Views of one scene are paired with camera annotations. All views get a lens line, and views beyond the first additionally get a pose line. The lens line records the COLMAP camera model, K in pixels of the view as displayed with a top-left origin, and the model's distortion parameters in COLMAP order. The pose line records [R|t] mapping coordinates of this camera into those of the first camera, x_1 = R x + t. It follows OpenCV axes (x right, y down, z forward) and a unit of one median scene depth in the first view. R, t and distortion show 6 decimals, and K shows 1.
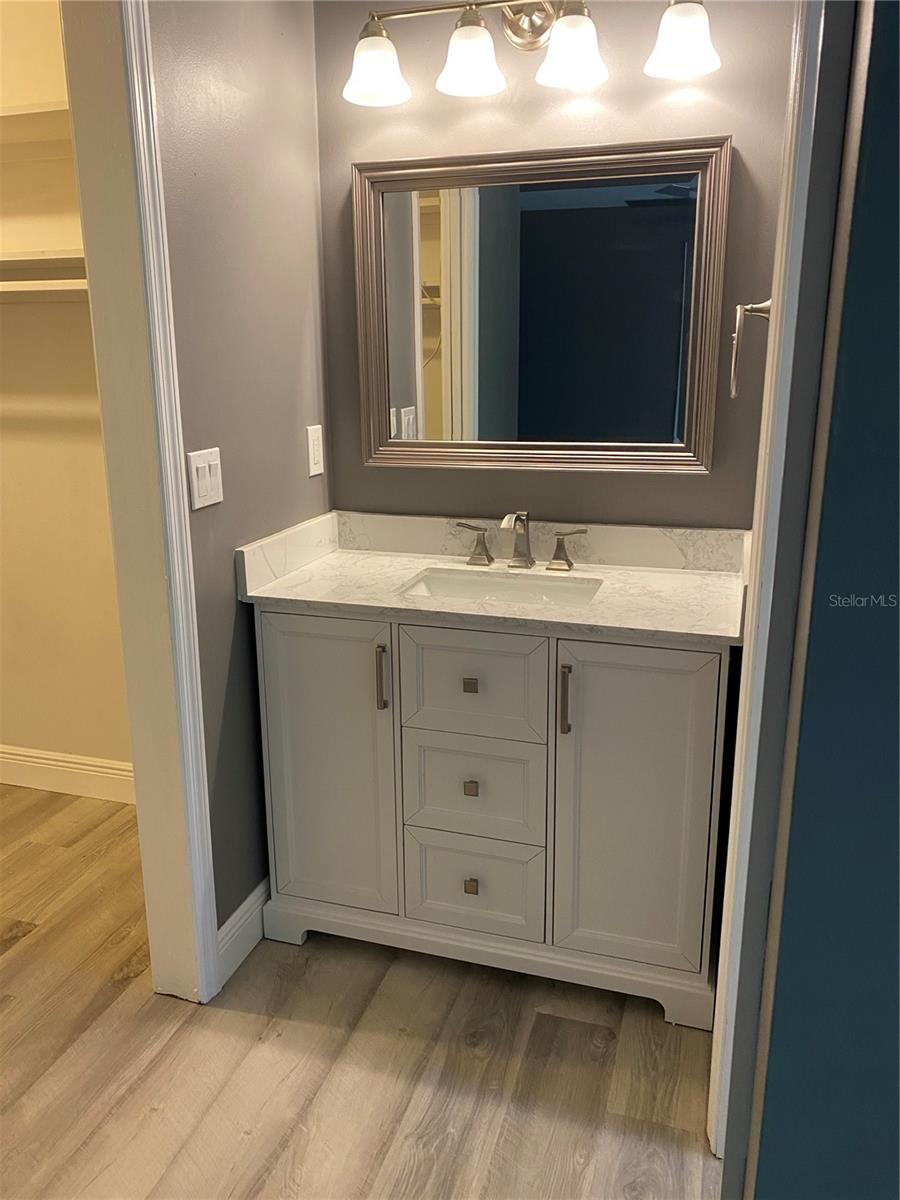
lens RADIAL K [[914.4, 0, 450.9], [0, 914.4, 598.8], [0, 0, 1]] dist [0.015317, -0.037466]
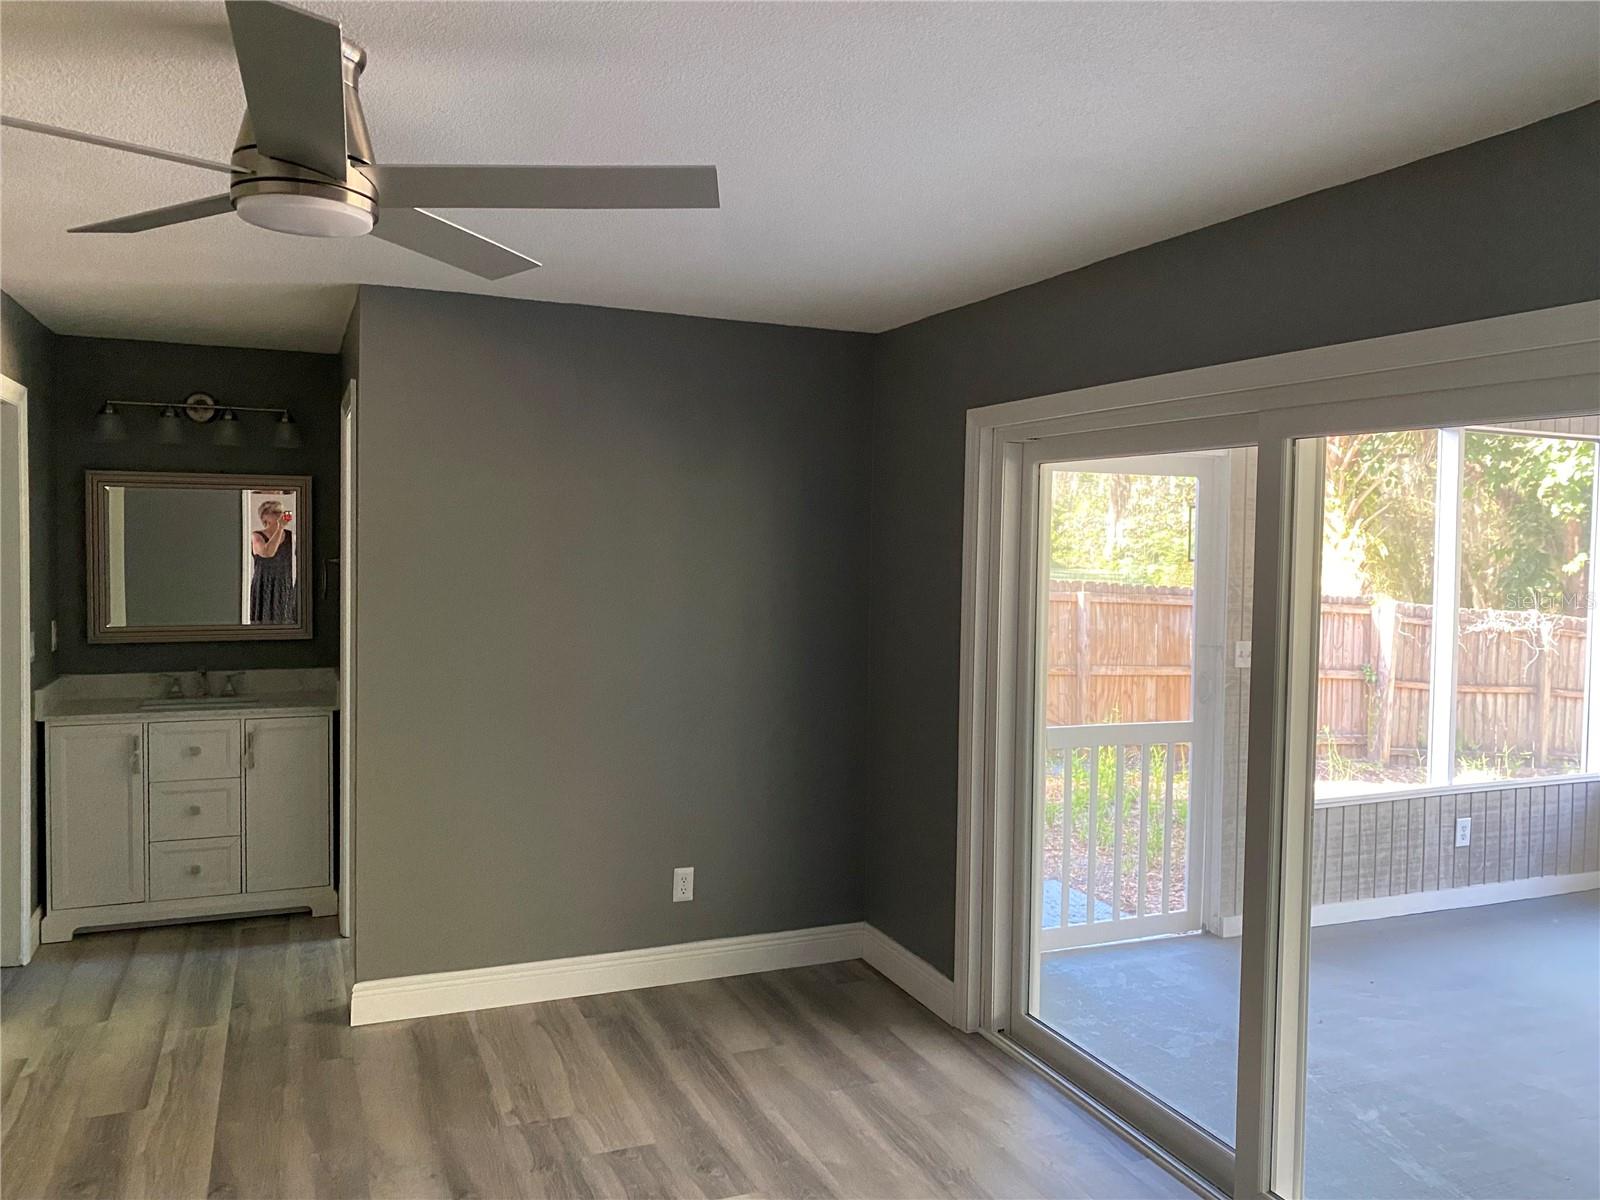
lens RADIAL K [[1219.2, 0, 803.8], [0, 1219.2, 596.7], [0, 0, 1]] dist [0.015317, -0.037466]
pose [[0.766032, -0.005089, 0.642782, -0.629224], [0.138653, 0.977737, -0.157499, 0.352881], [-0.627670, 0.209773, 0.749683, -1.731244]]
